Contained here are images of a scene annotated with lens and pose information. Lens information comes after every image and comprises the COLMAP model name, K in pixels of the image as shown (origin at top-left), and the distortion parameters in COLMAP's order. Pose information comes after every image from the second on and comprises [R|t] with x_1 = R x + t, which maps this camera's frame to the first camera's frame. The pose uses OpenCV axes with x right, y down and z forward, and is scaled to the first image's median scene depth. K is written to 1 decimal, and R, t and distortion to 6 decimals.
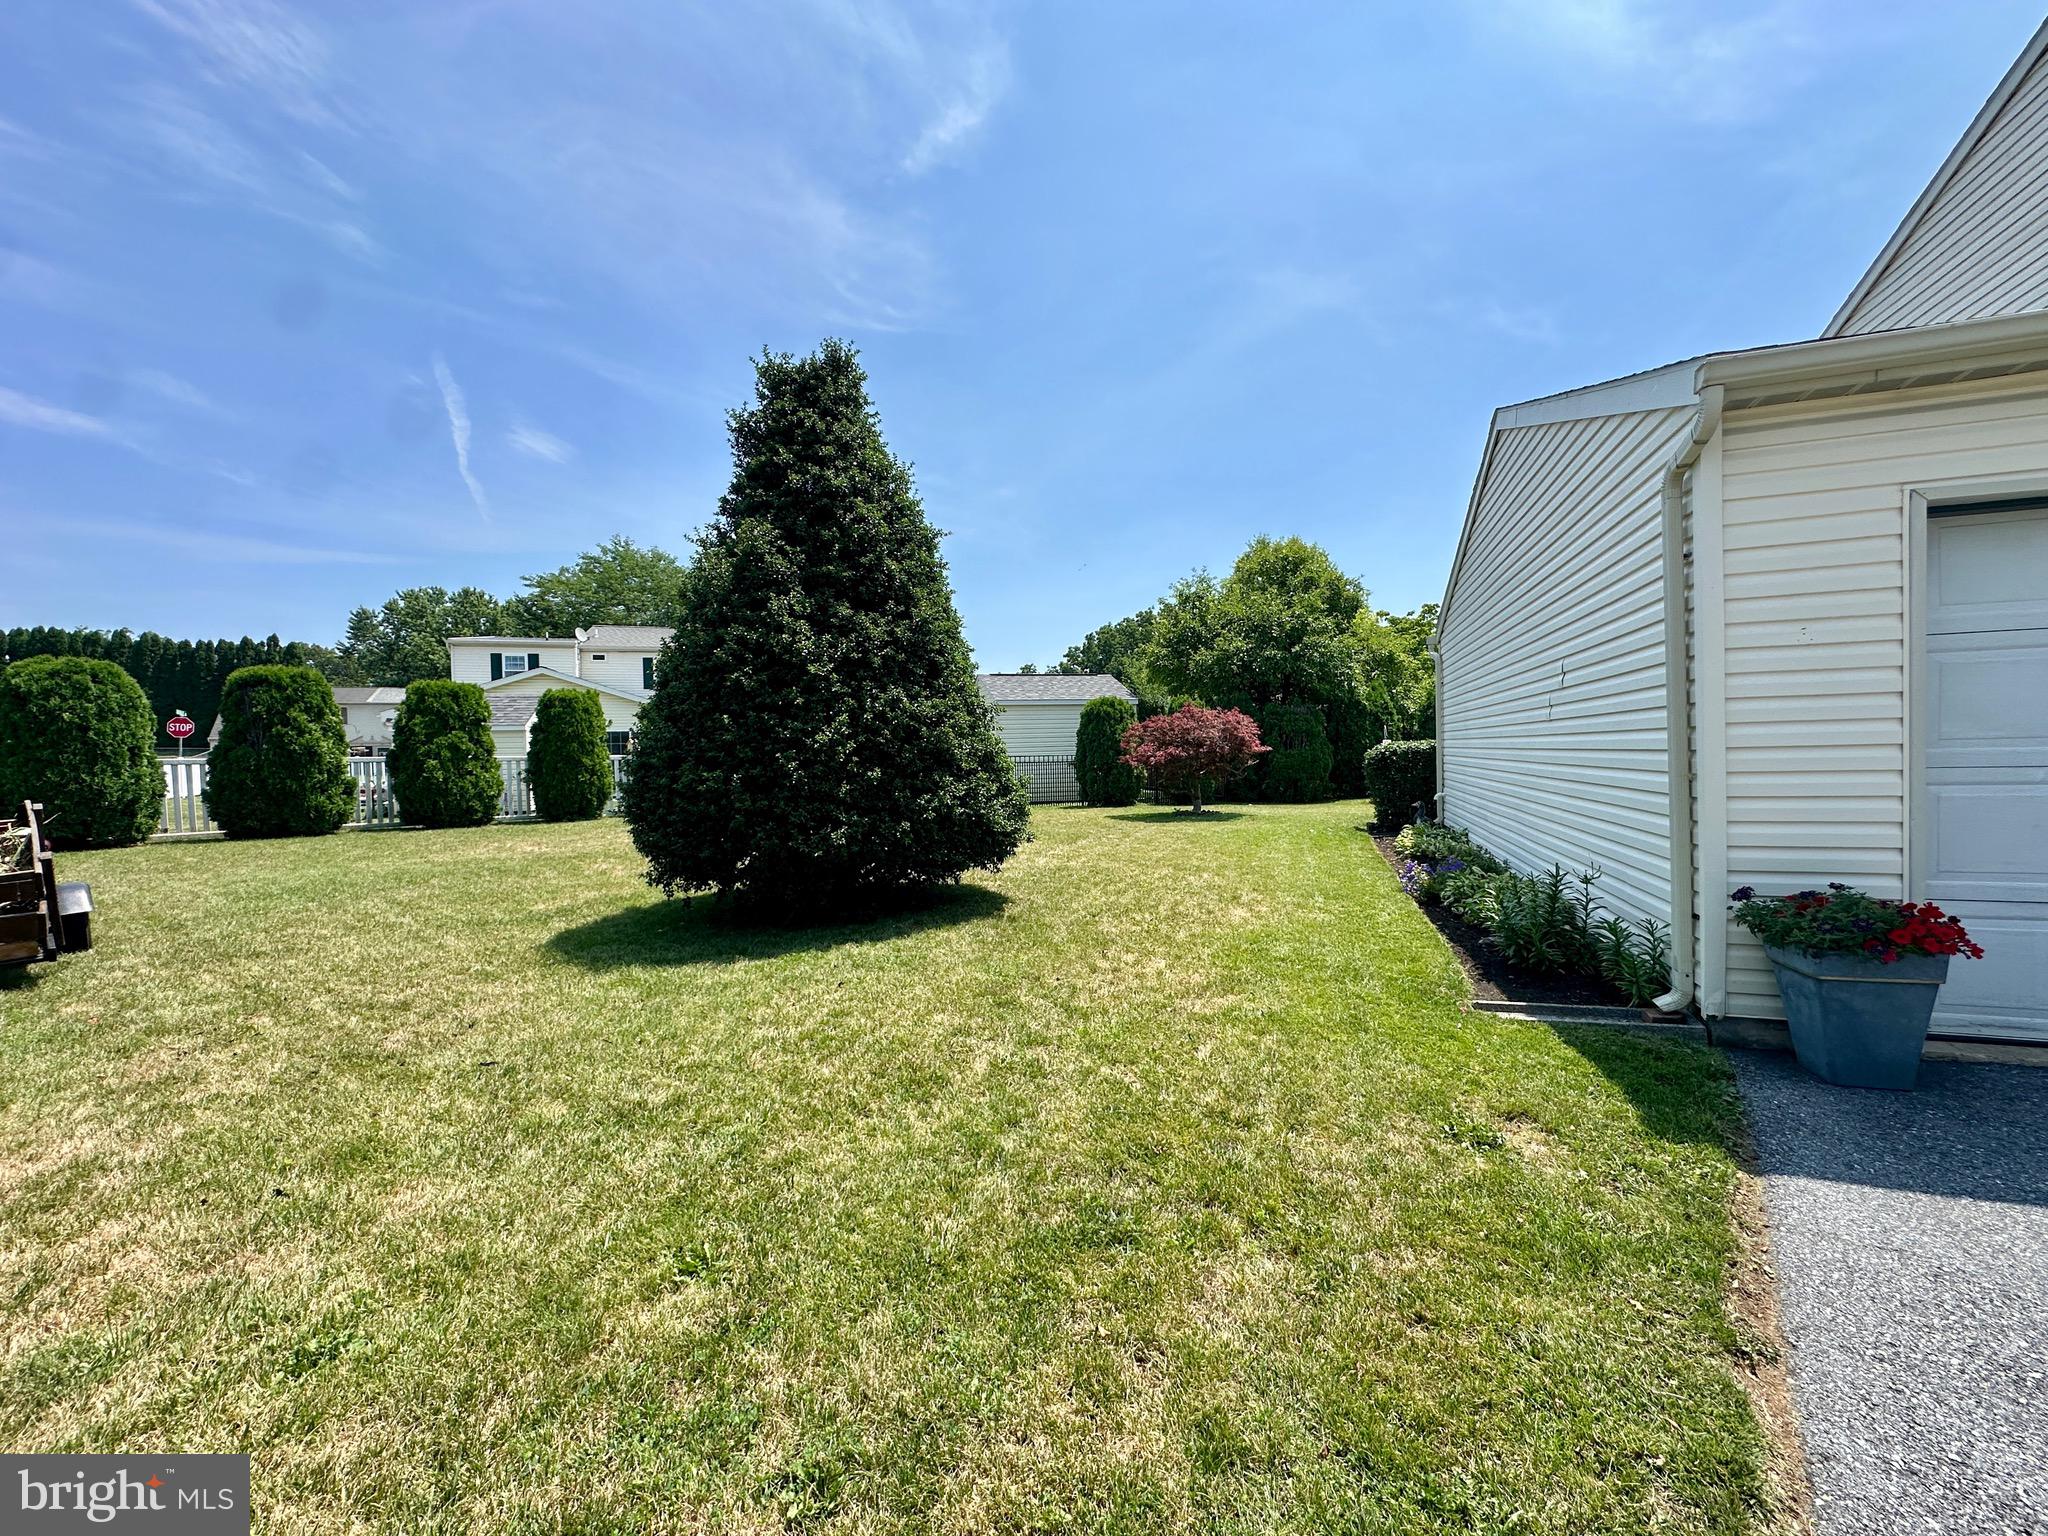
lens RADIAL K [[820.2, 0, 1021.4], [0, 820.2, 772.7], [0, 0, 1]] dist [-0.004975, 0.000886]
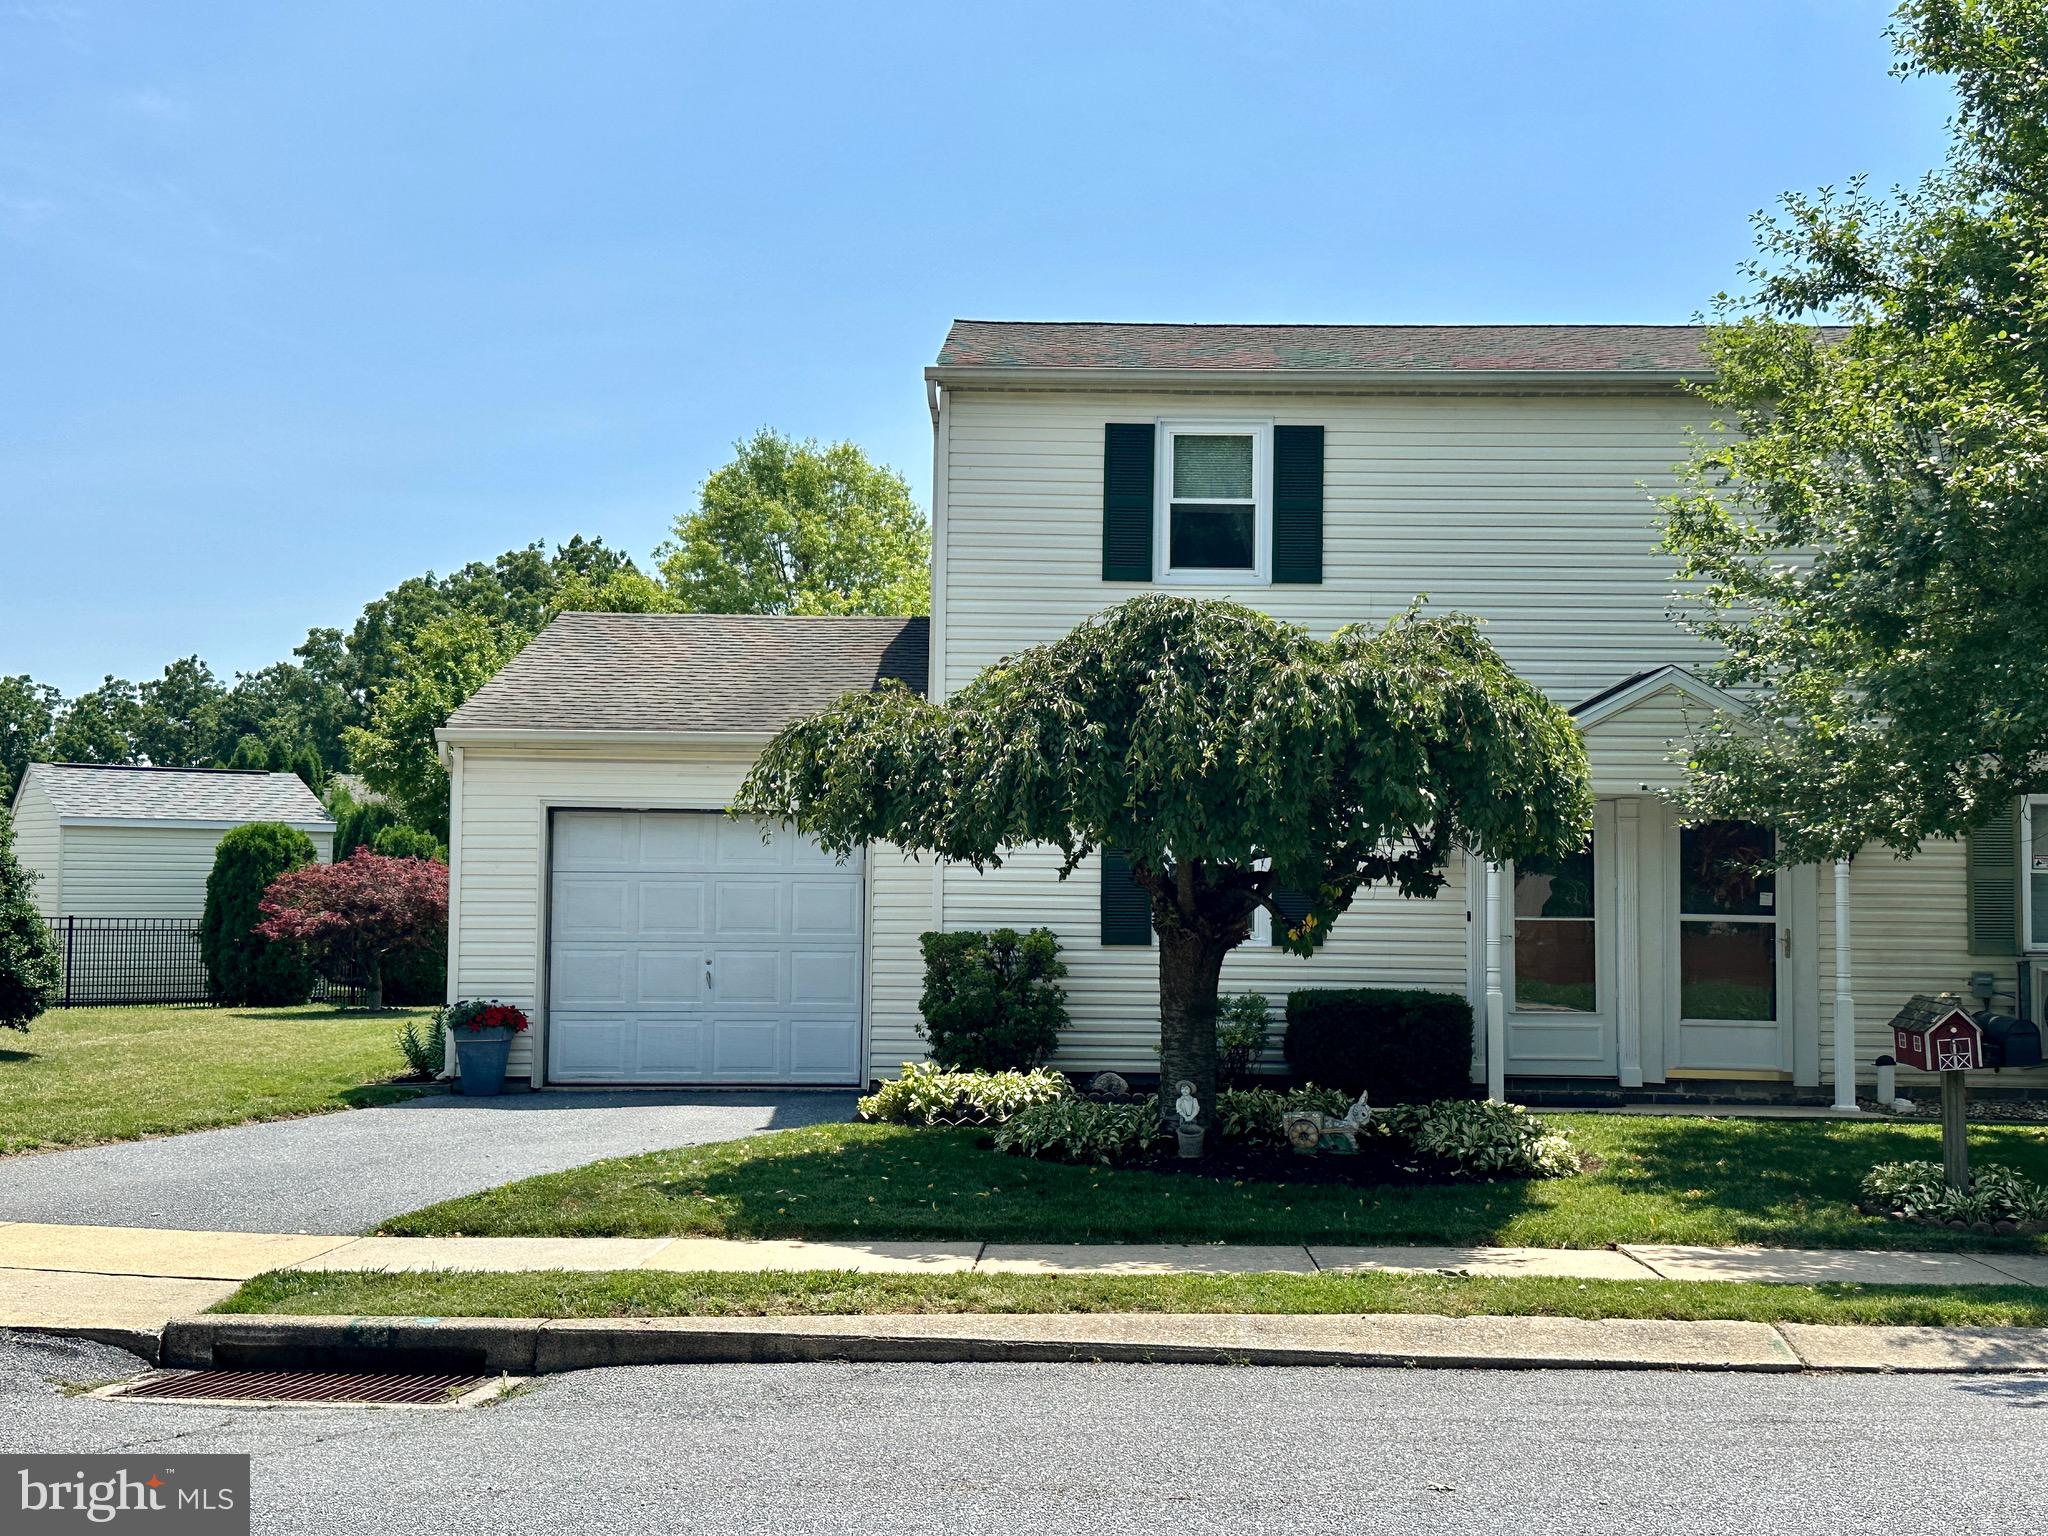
lens RADIAL K [[2337.7, 0, 1027.2], [0, 2337.7, 773.0], [0, 0, 1]] dist [0.098426, 0.000000]
pose [[0.941097, 0.051247, 0.334230, 0.151871], [-0.022835, 0.995824, -0.088390, 0.033719], [-0.337364, 0.075551, 0.938338, -2.474098]]
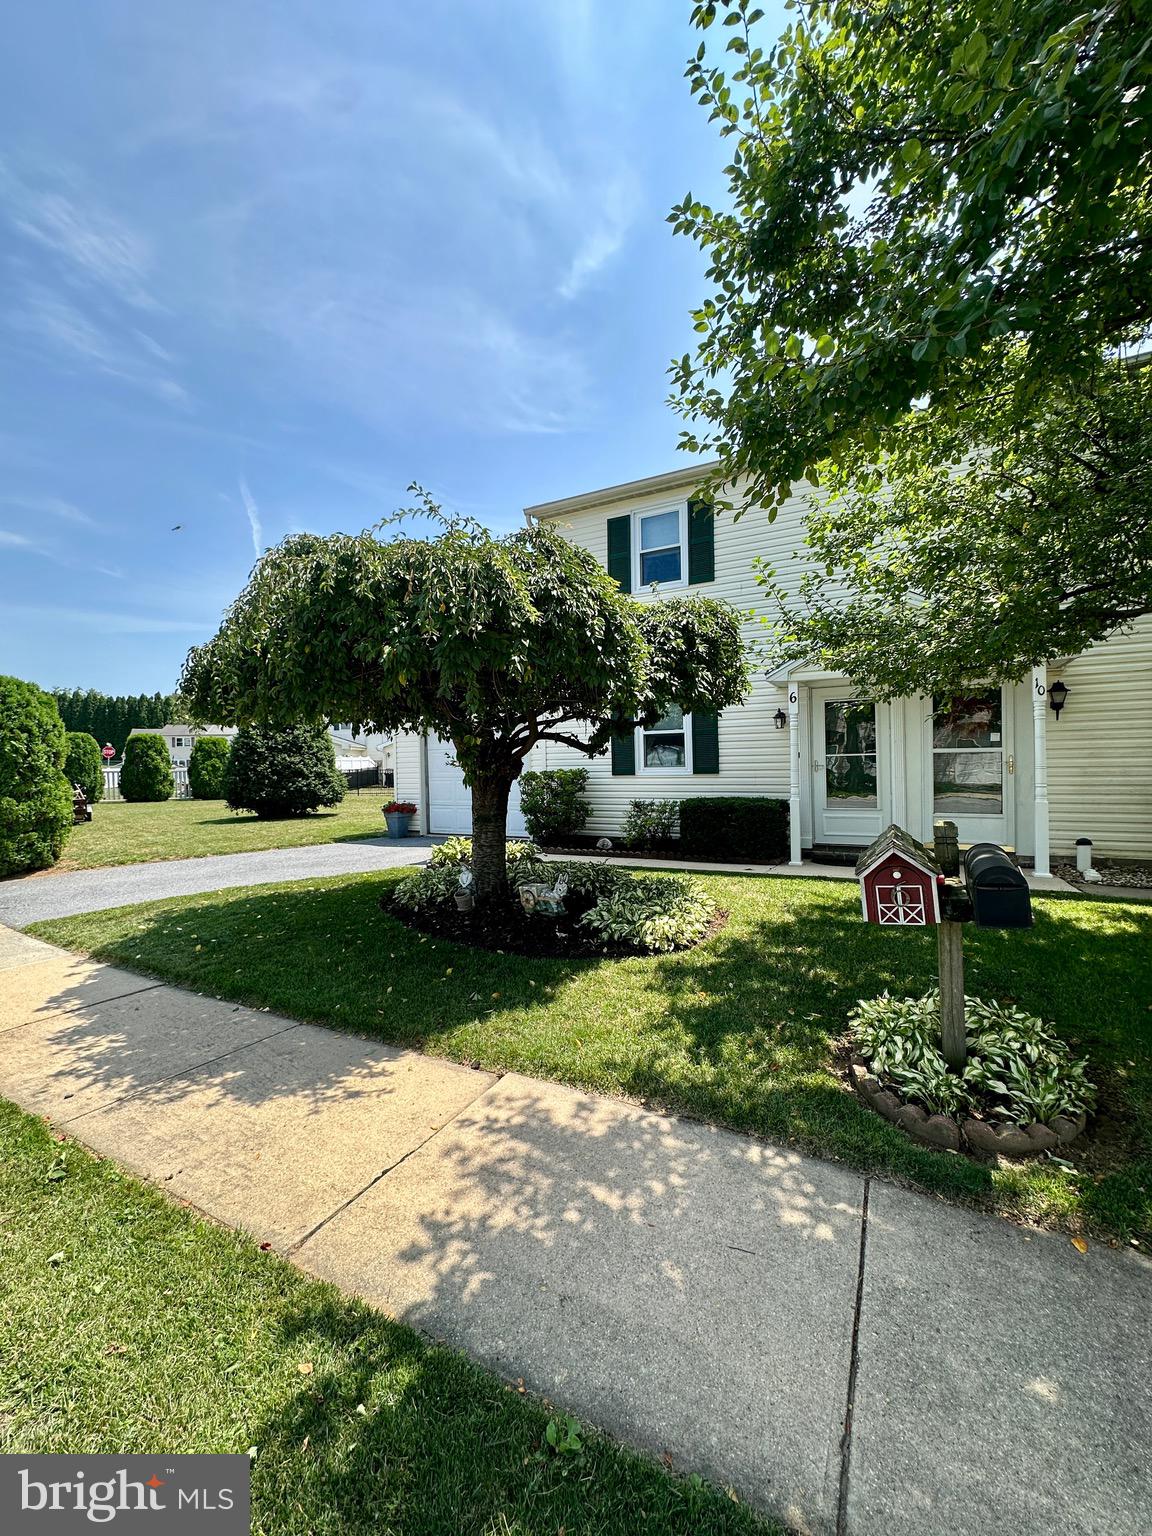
lens RADIAL K [[615.1, 0, 579.8], [0, 615.1, 769.8], [0, 0, 1]] dist [-0.004975, 0.000886]
pose [[0.989882, 0.003044, -0.141858, 1.350160], [-0.004750, 0.999920, -0.011692, -0.007609], [0.141811, 0.012248, 0.989818, -1.341924]]
